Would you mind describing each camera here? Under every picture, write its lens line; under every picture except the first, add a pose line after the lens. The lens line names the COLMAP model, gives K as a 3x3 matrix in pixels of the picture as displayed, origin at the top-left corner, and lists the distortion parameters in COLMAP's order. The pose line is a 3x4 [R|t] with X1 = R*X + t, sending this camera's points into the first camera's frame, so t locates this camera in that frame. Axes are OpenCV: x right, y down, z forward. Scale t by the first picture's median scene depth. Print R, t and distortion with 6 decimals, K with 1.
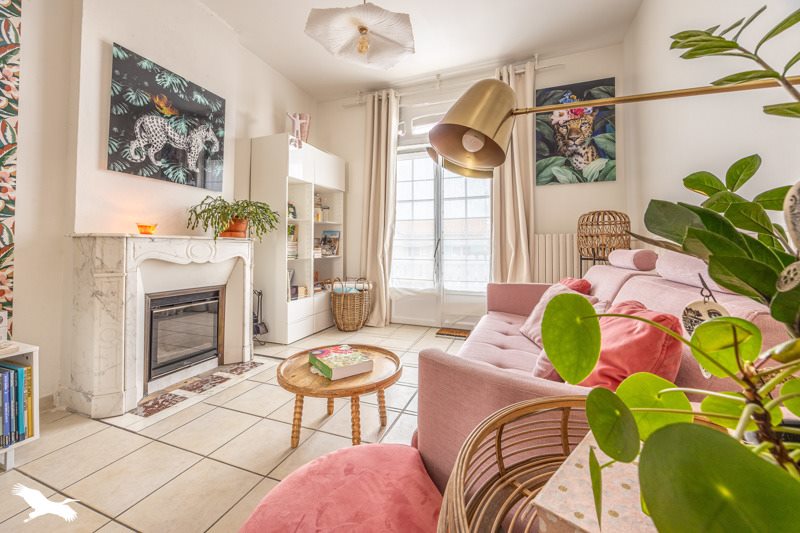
lens RADIAL K [[303.1, 0, 416.6], [0, 303.1, 246.3], [0, 0, 1]] dist [-0.015809, -0.000151]
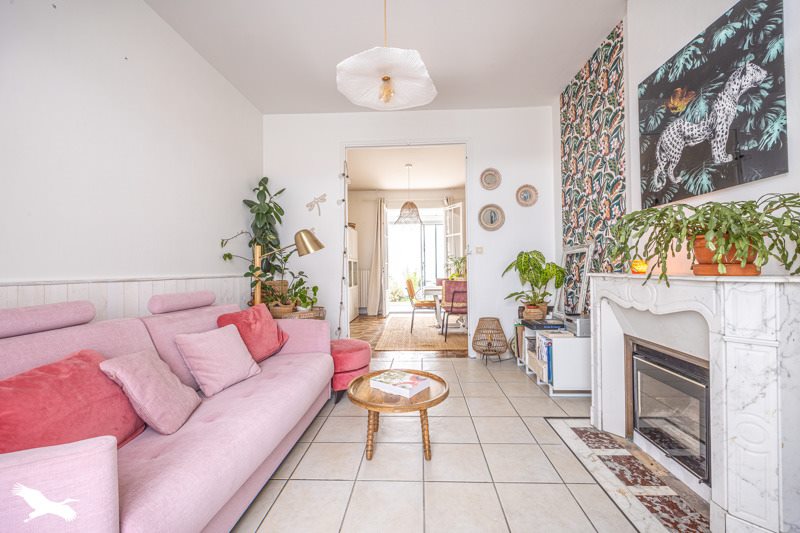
lens RADIAL K [[303.1, 0, 412.5], [0, 303.1, 265.9], [0, 0, 1]] dist [-0.015809, -0.000151]
pose [[-0.957705, 0.009018, -0.287609, 0.030121], [0.013511, 0.999816, -0.013638, -0.052052], [0.287433, -0.016947, -0.957651, 1.596343]]
